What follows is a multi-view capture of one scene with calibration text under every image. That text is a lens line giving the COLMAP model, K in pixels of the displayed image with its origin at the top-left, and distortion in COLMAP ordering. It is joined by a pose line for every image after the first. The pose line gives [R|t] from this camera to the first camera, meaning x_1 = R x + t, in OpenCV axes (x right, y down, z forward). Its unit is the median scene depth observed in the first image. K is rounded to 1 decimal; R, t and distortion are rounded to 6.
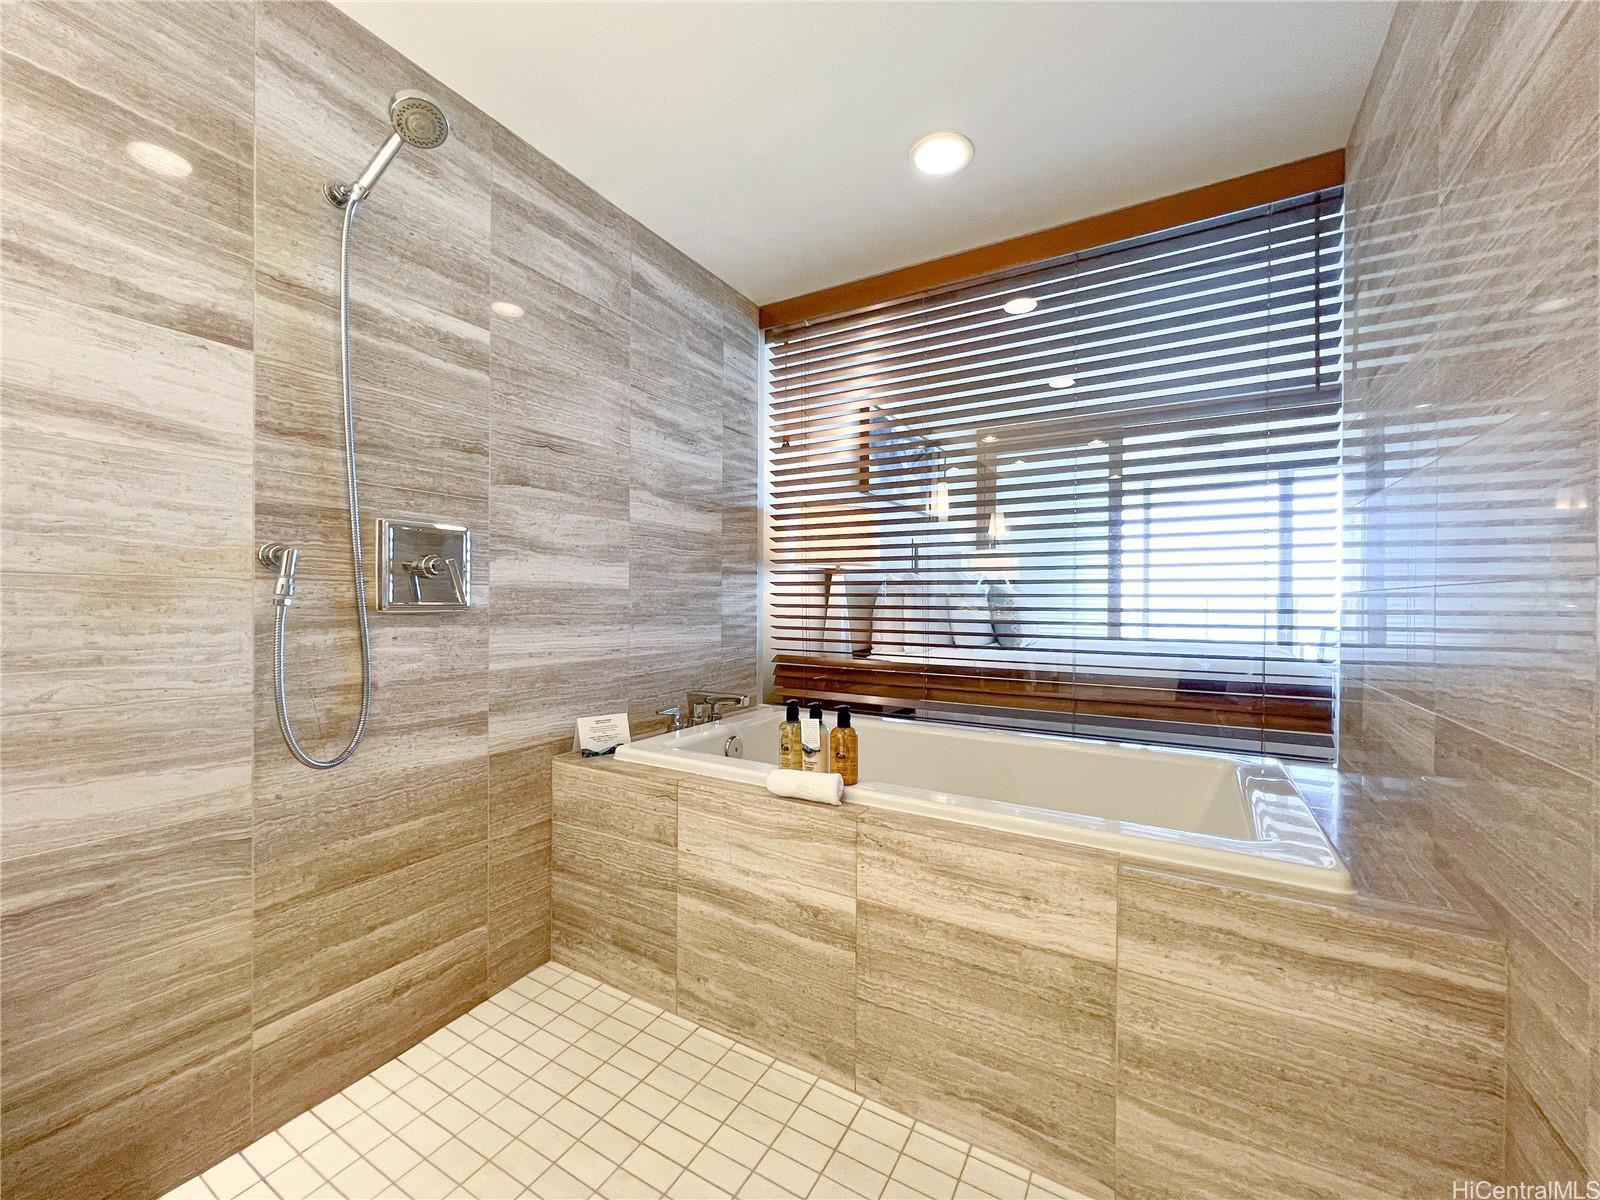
lens RADIAL K [[643.7, 0, 798.8], [0, 643.7, 603.7], [0, 0, 1]] dist [-0.006187, 0.002352]
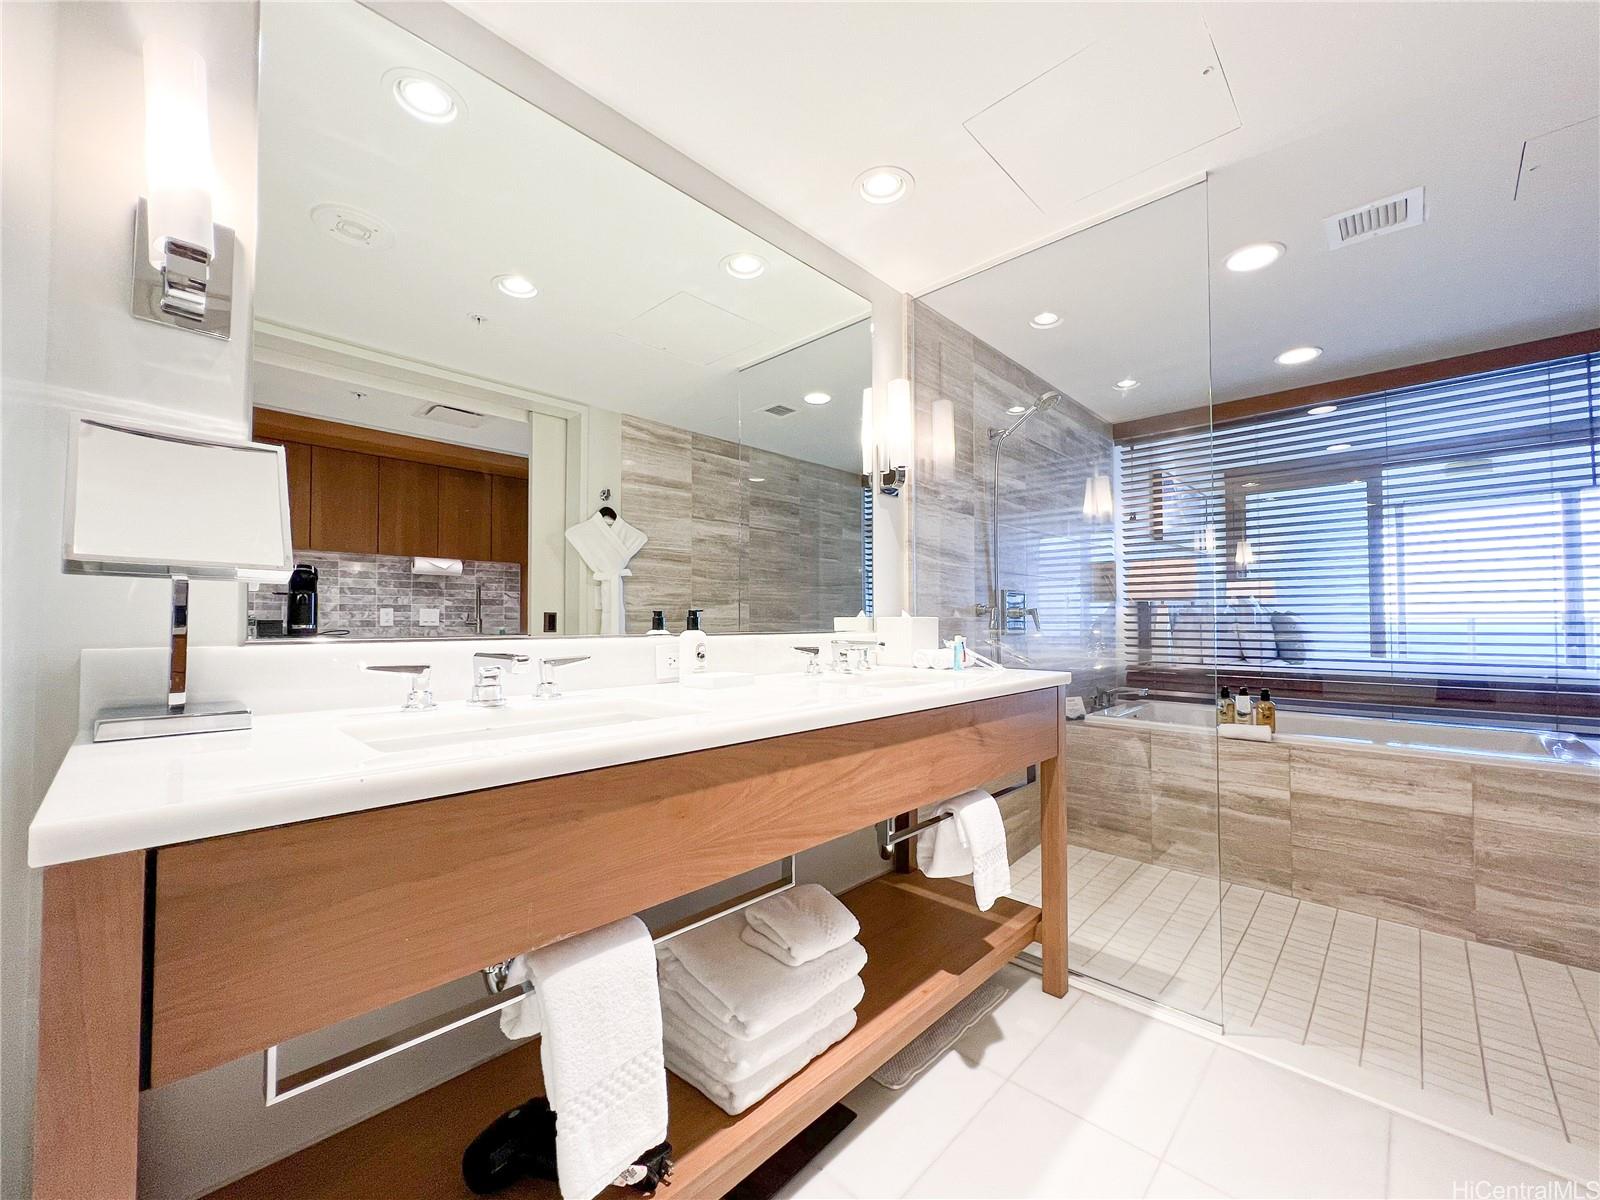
lens RADIAL K [[643.7, 0, 798.2], [0, 643.7, 602.0], [0, 0, 1]] dist [-0.006187, 0.002352]
pose [[0.973058, -0.013558, -0.230163, -0.884083], [0.006511, 0.999487, -0.031348, -0.038750], [0.230470, 0.029004, 0.972647, -1.178707]]
